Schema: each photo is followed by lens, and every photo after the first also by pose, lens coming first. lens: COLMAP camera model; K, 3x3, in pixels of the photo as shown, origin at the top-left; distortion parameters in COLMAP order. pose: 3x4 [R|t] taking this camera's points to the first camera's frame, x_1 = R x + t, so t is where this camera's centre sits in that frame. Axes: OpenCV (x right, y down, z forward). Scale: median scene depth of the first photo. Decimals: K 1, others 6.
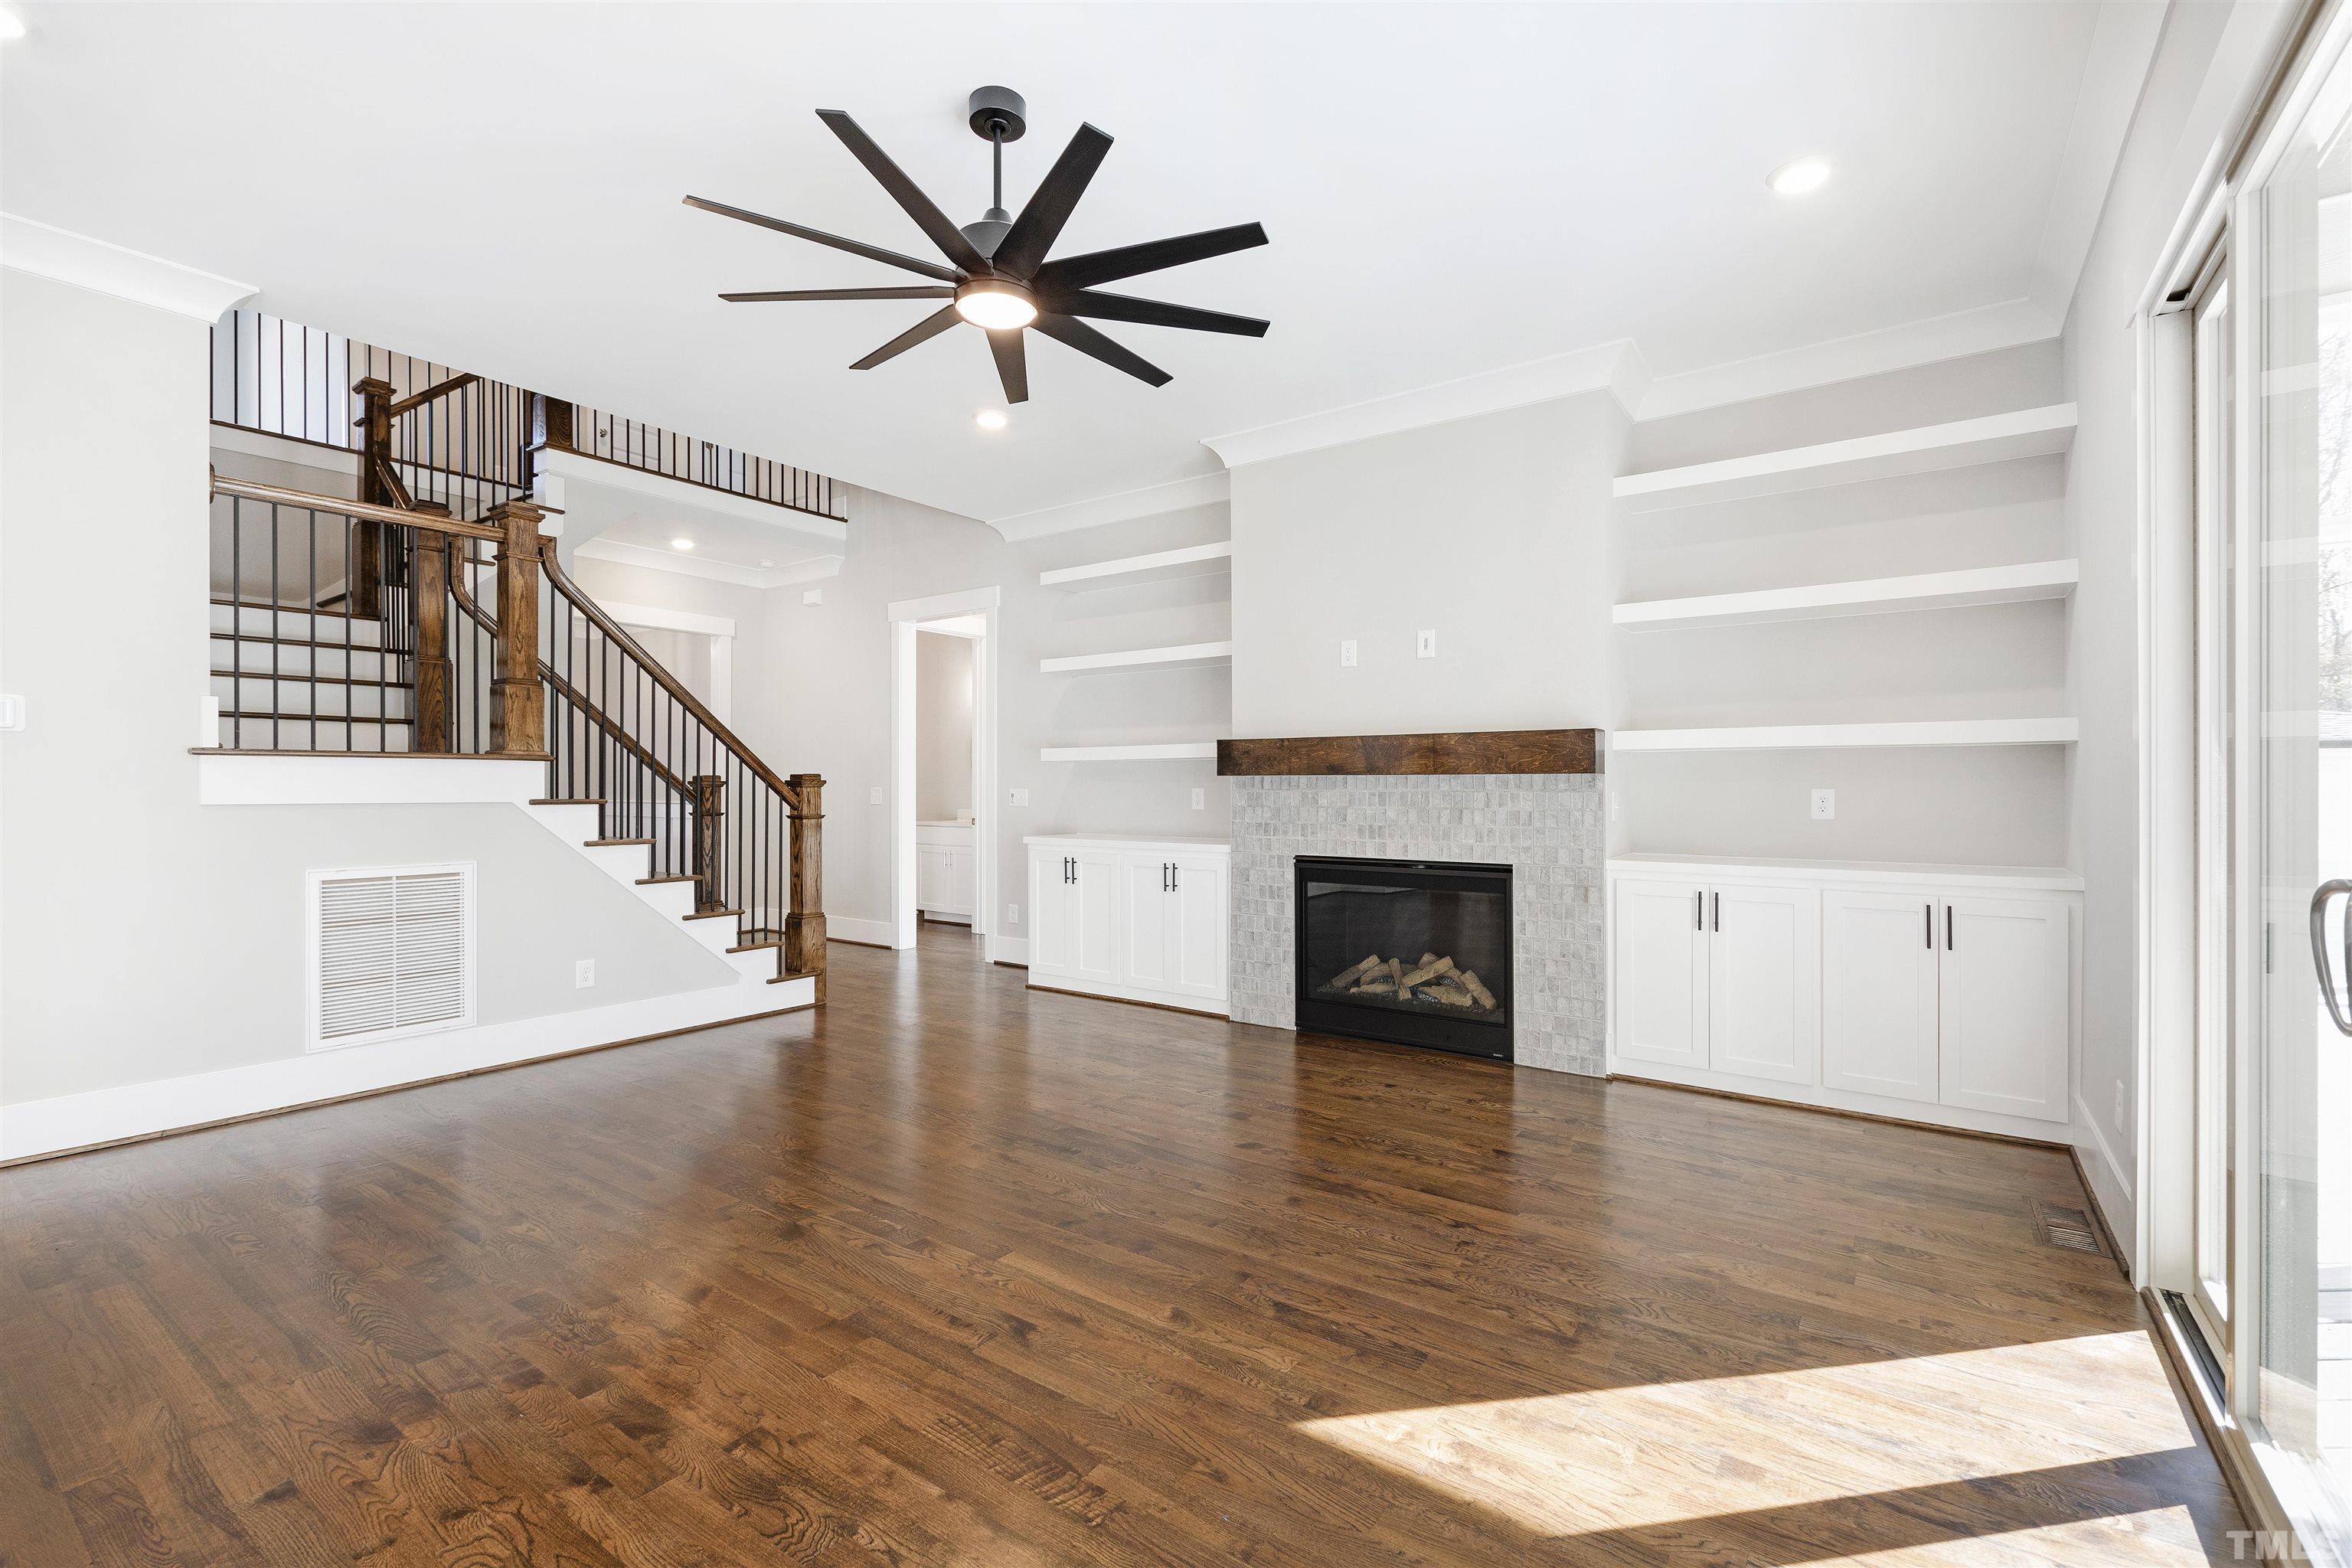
lens RADIAL K [[1031.0, 0, 1137.7], [0, 1031.0, 782.1], [0, 0, 1]] dist [0.002602, -0.001488]
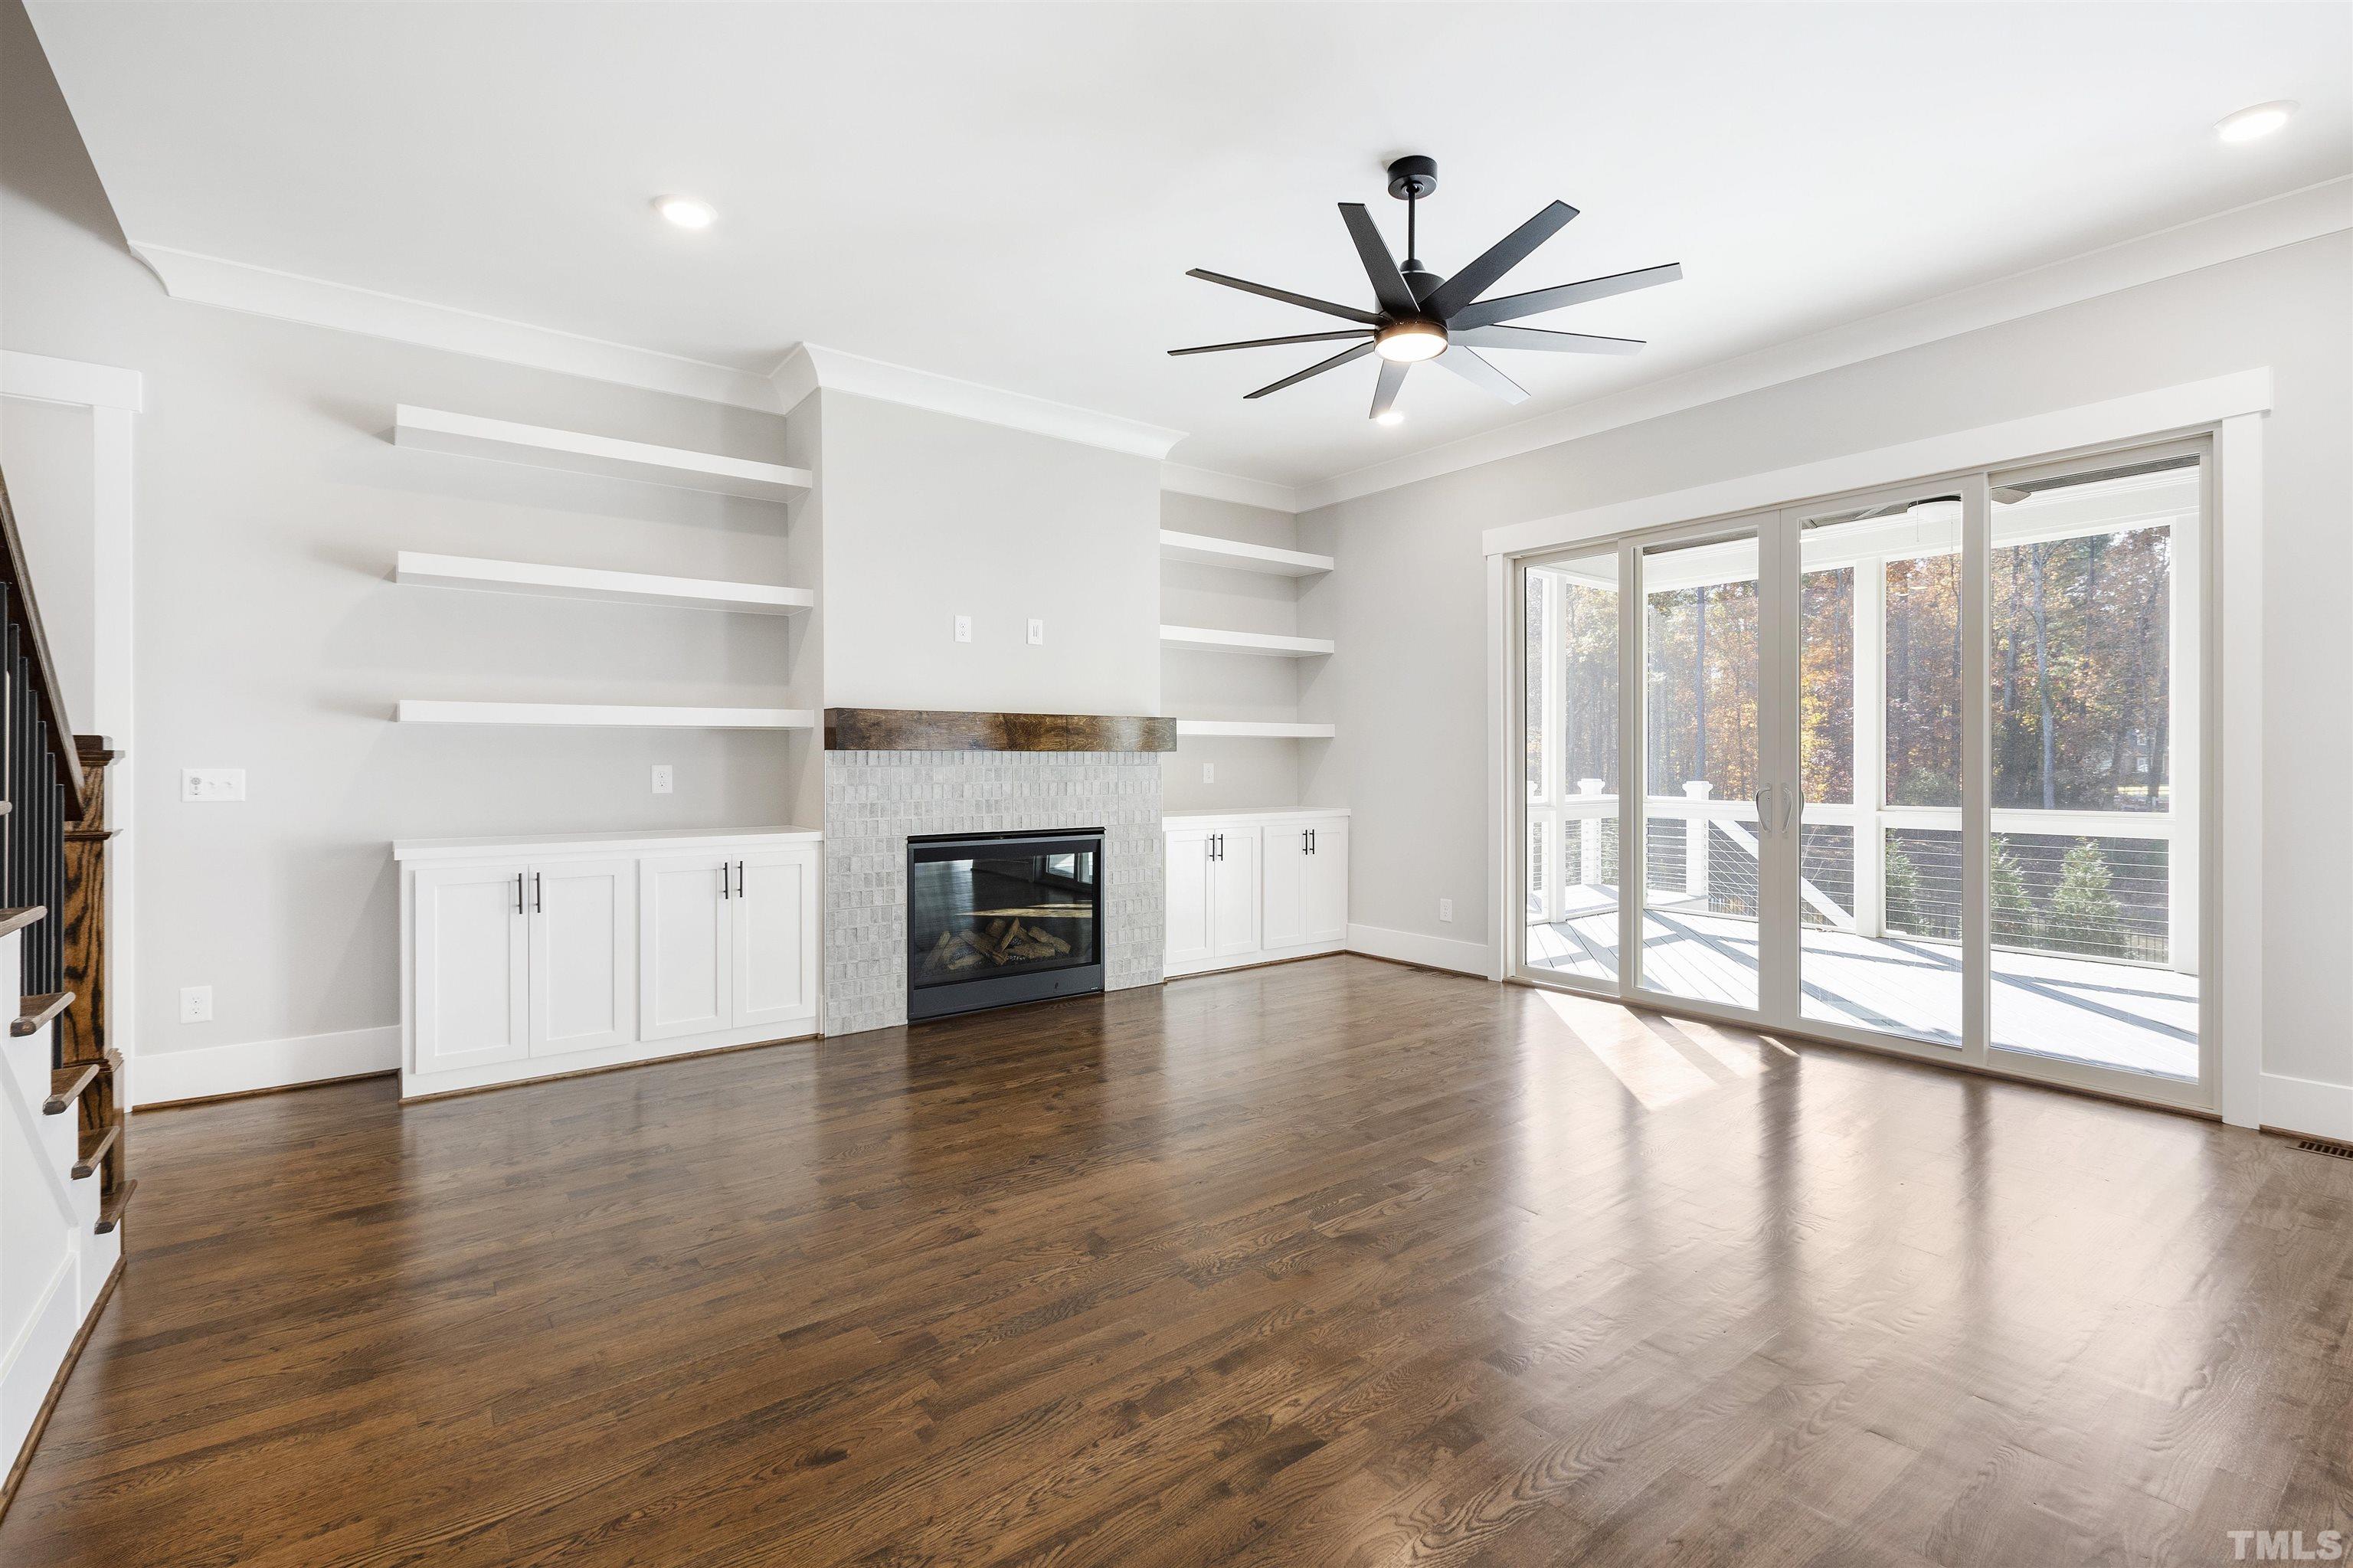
lens RADIAL K [[1067.8, 0, 1244.7], [0, 1067.8, 772.4], [0, 0, 1]] dist [0.004608, 0.000520]
pose [[0.248867, -0.014108, 0.968435, -0.739545], [-0.004311, 0.999868, 0.015674, -0.003401], [-0.968528, -0.008076, 0.248774, 0.488281]]
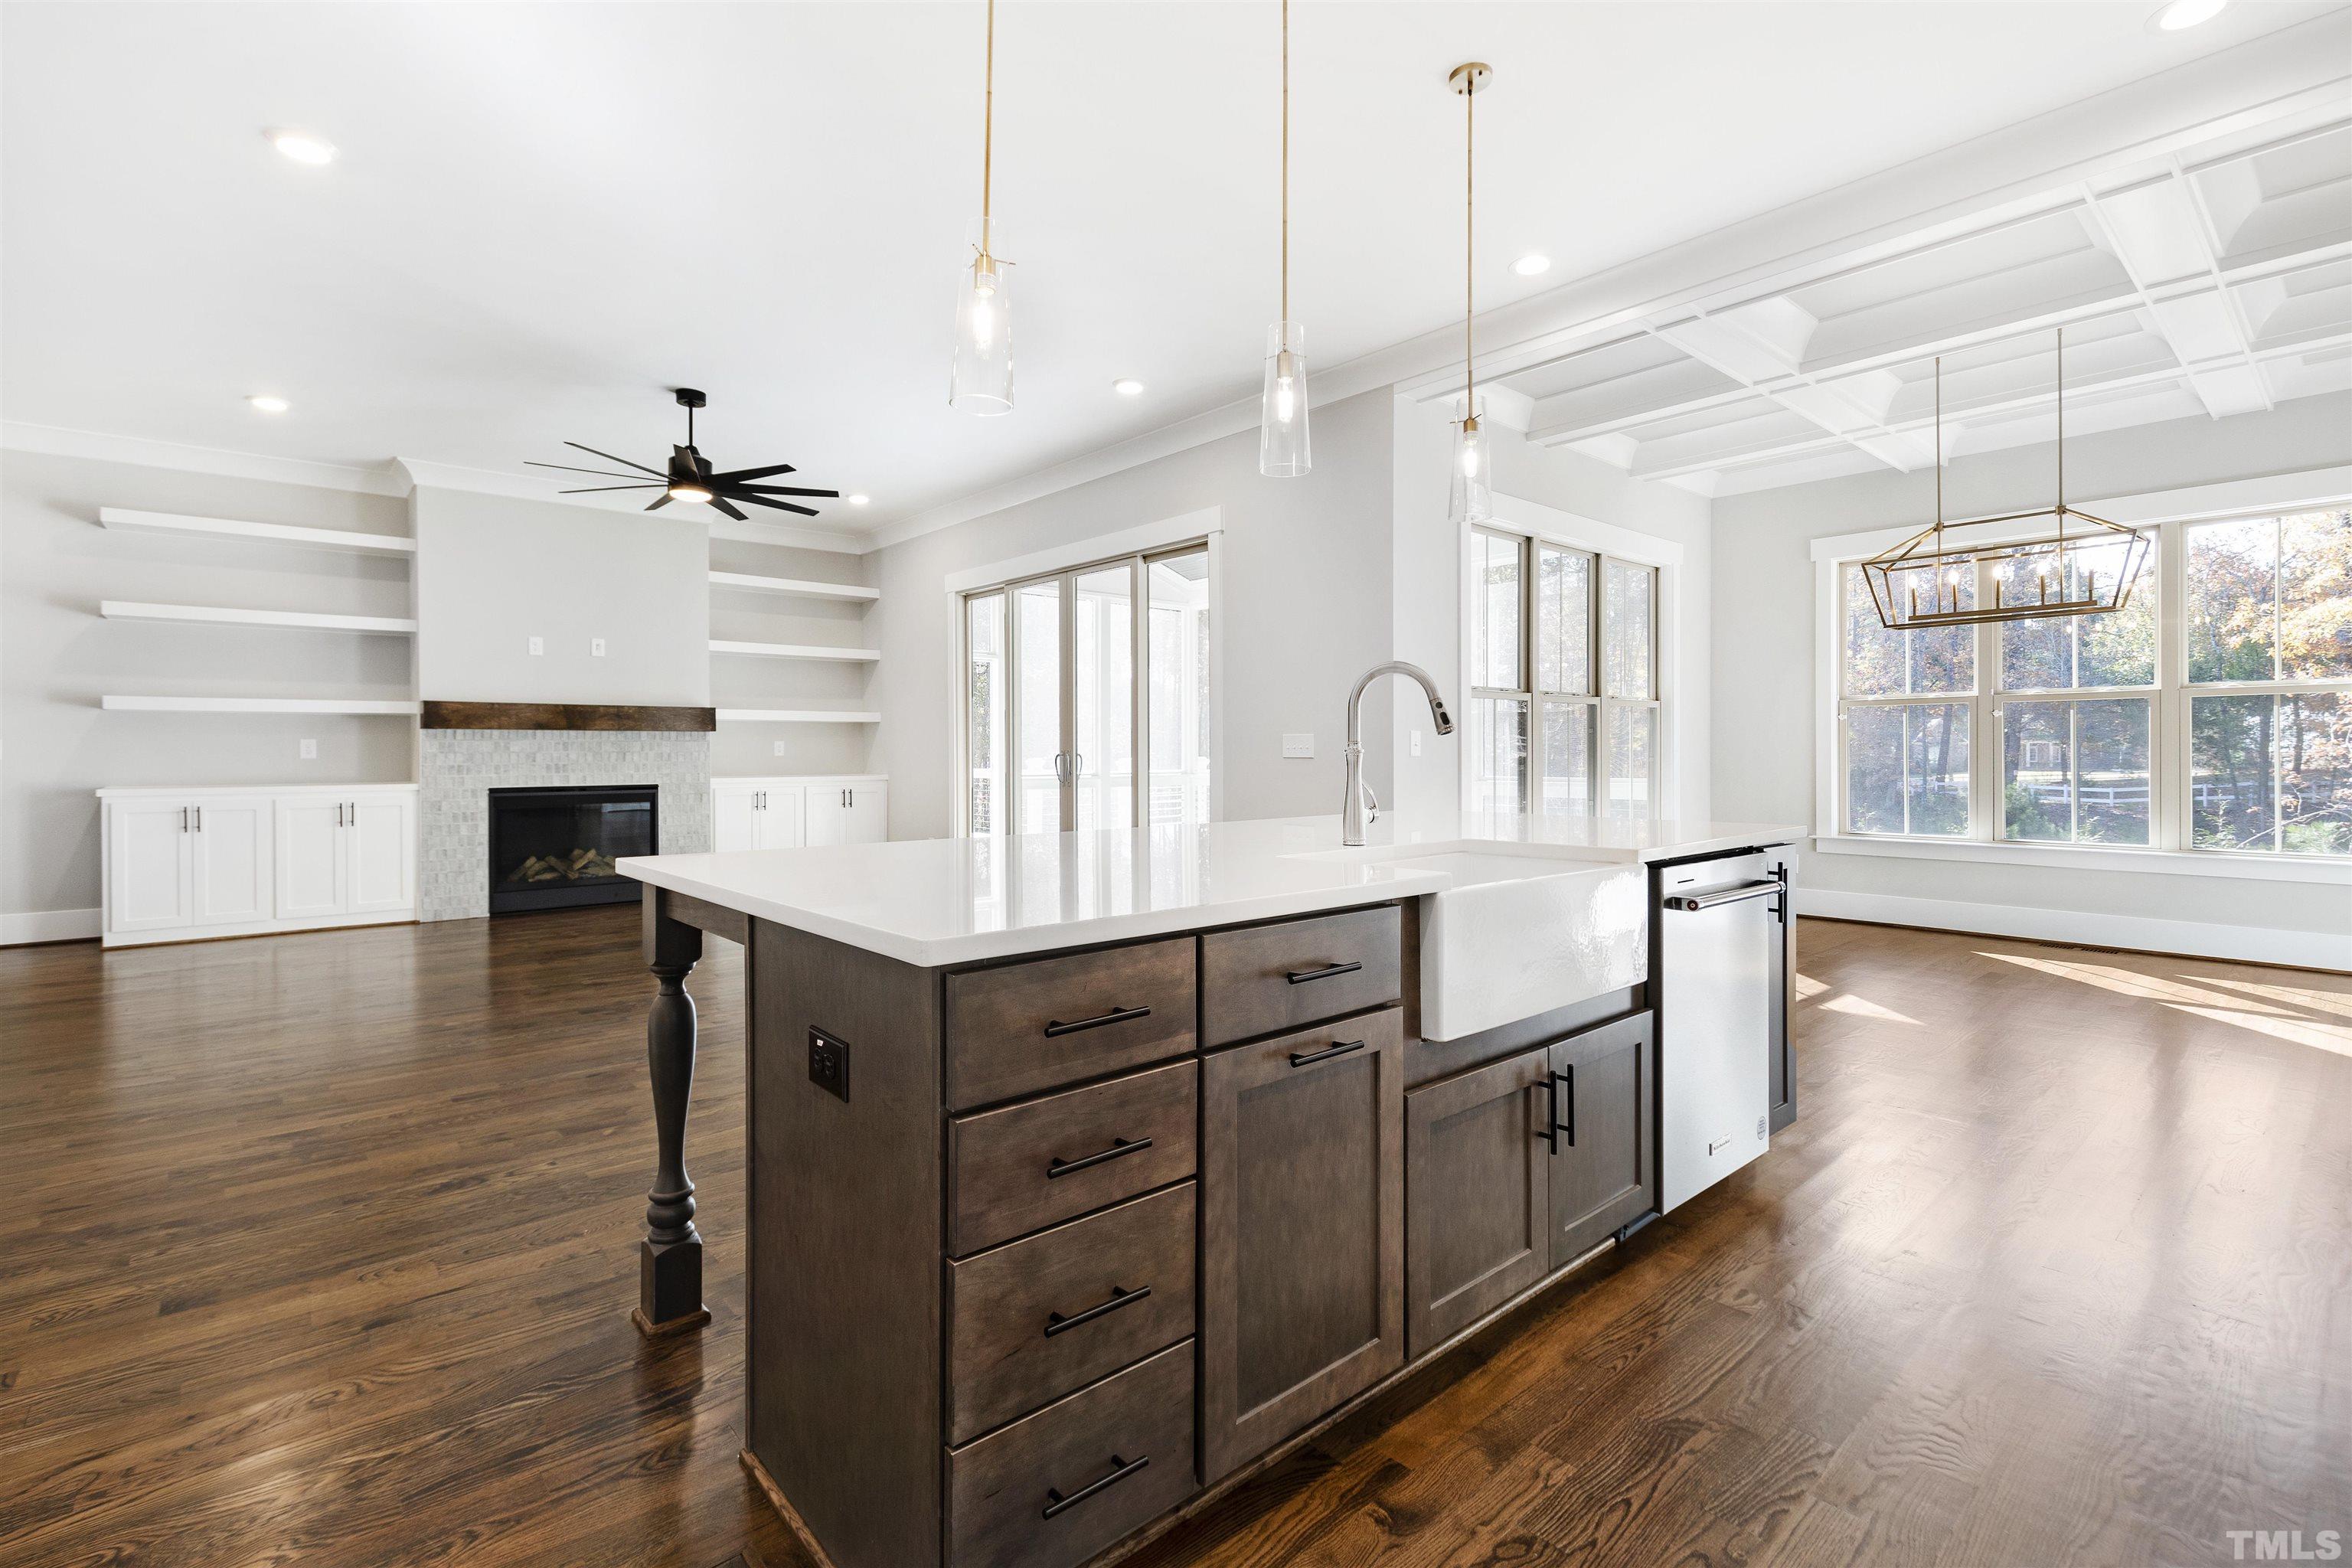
lens RADIAL K [[1031.0, 0, 1178.3], [0, 1031.0, 755.4], [0, 0, 1]] dist [0.002602, -0.001488]
pose [[0.207127, -0.007244, 0.978287, -1.038565], [-0.001013, 0.999970, 0.007619, 0.017171], [-0.978314, -0.002569, 0.207114, -0.180293]]
